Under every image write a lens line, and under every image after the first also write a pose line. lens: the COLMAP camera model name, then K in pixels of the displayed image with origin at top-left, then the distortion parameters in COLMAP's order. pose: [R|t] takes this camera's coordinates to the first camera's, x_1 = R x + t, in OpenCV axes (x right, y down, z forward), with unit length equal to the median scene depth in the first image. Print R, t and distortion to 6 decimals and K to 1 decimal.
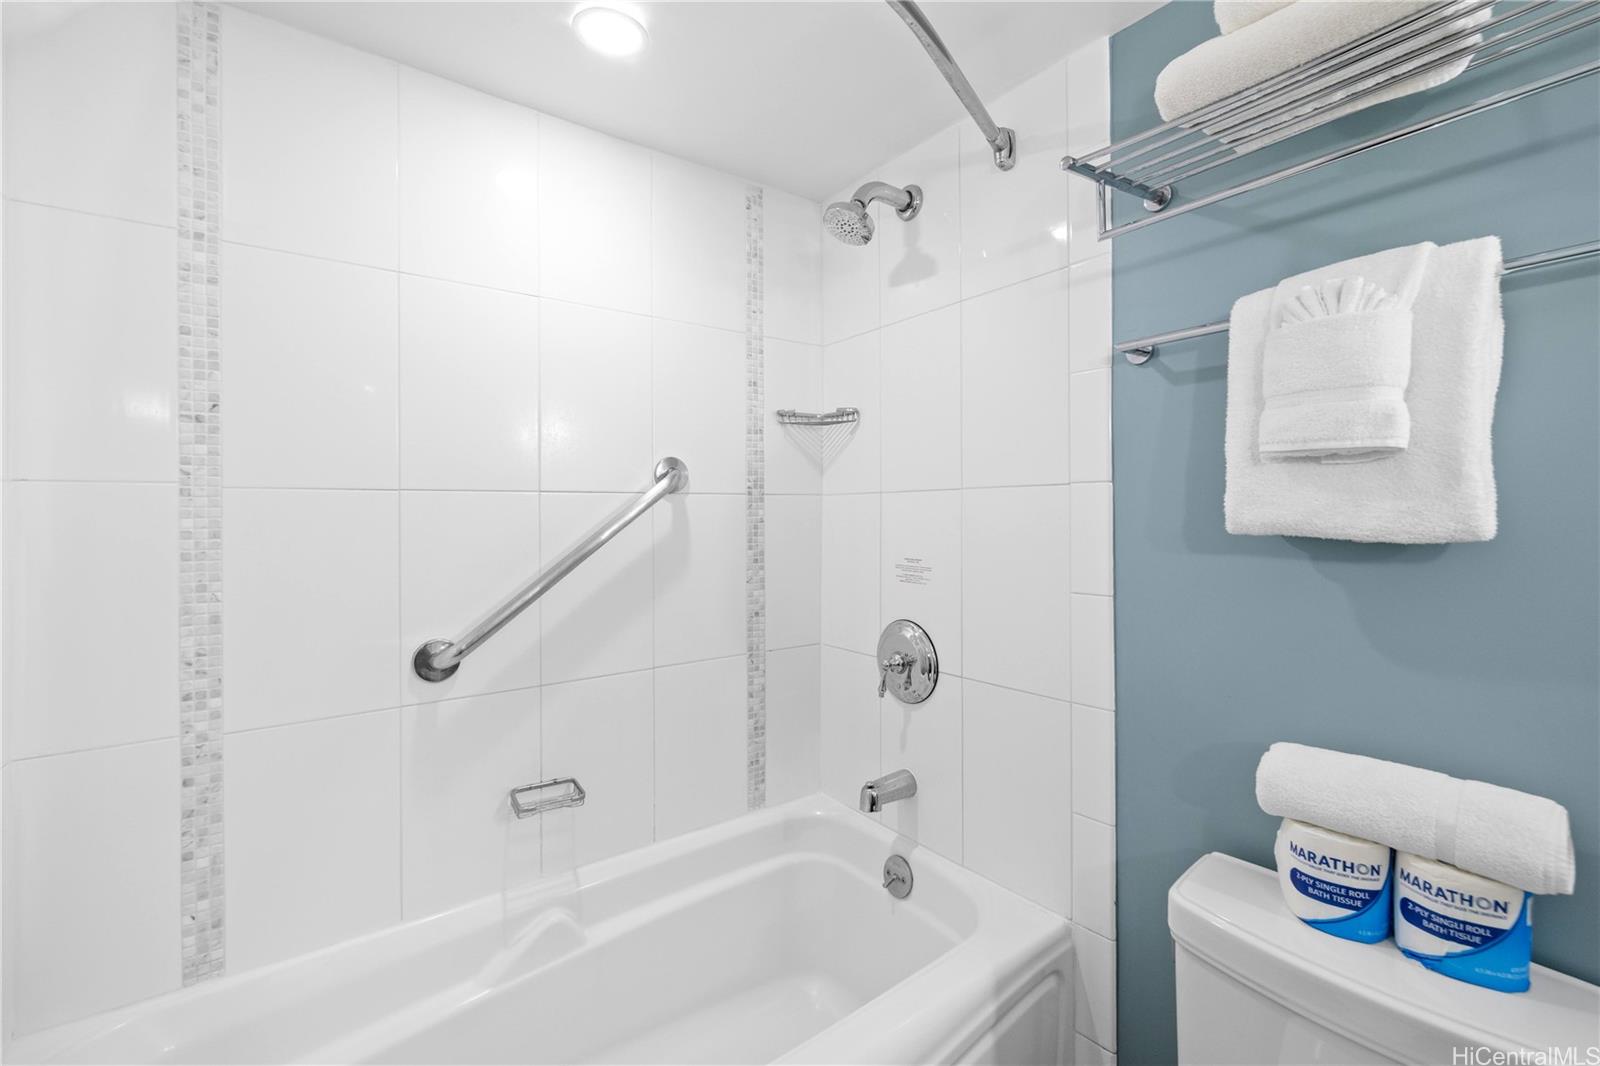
lens RADIAL K [[696.9, 0, 793.6], [0, 696.9, 515.3], [0, 0, 1]] dist [0.000870, -0.000257]
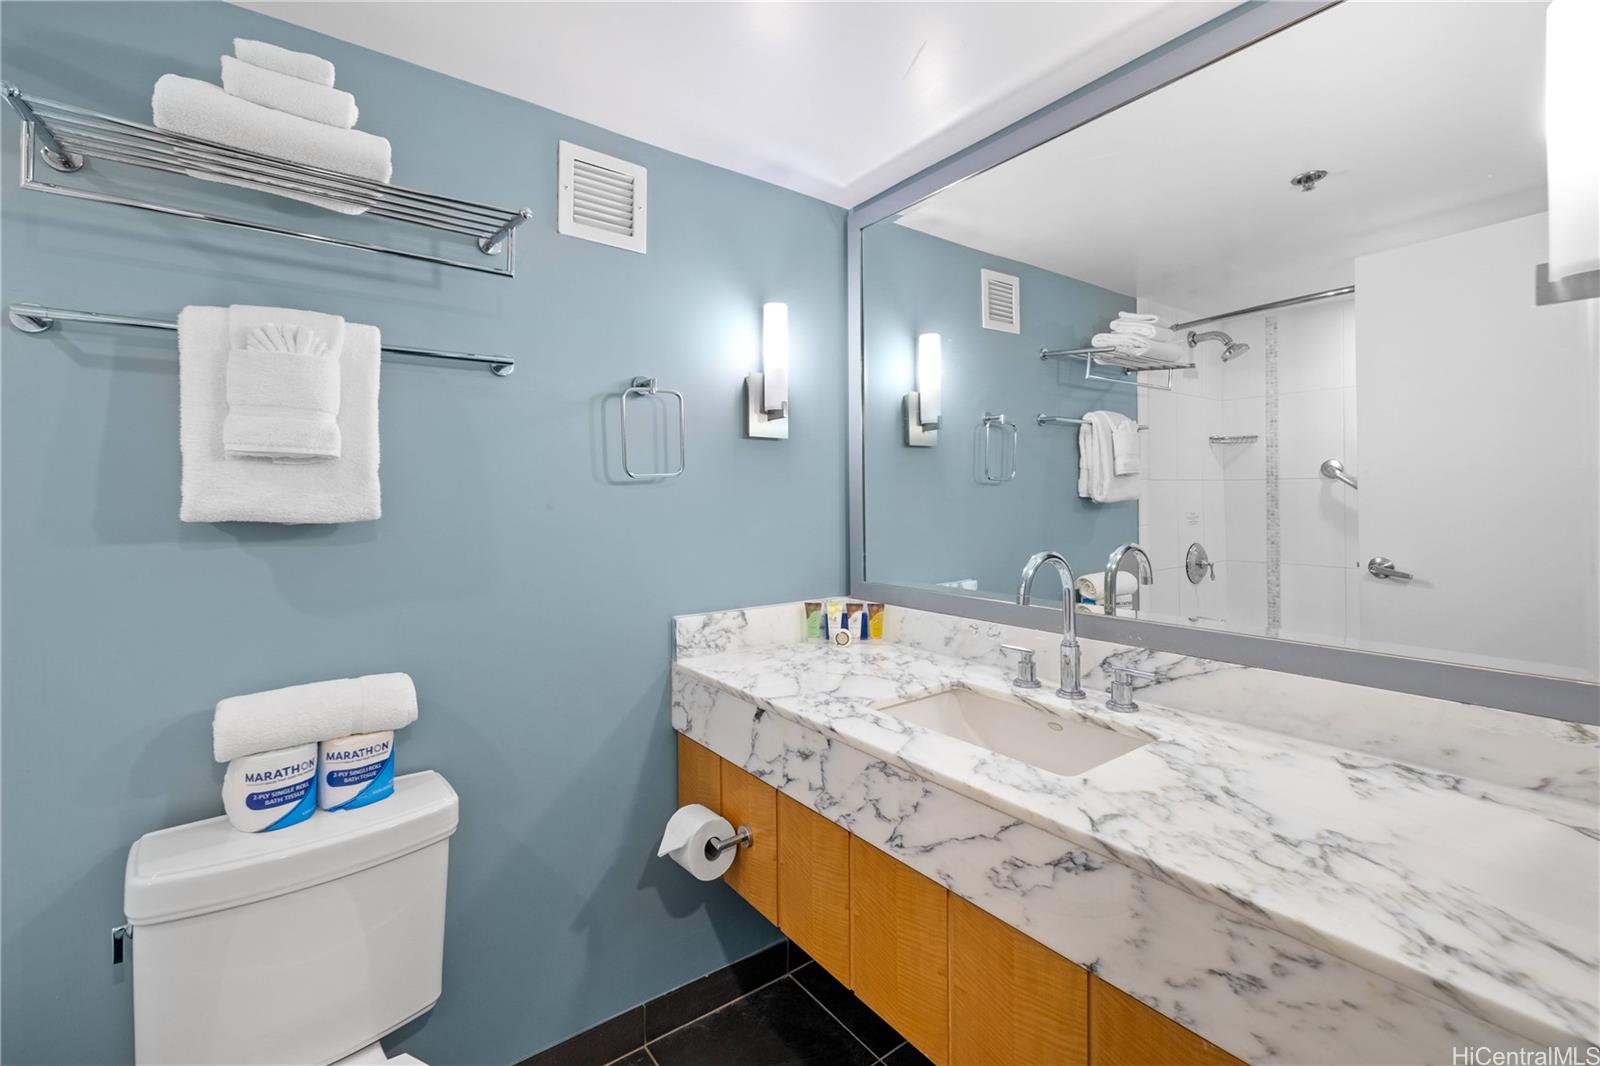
lens RADIAL K [[677.0, 0, 802.7], [0, 677.0, 514.2], [0, 0, 1]] dist [-0.002587, -0.000035]
pose [[-0.037739, -0.026219, 0.998944, -0.516760], [0.005982, 0.999632, 0.026463, -0.008317], [-0.999270, 0.006974, -0.037568, 0.081782]]
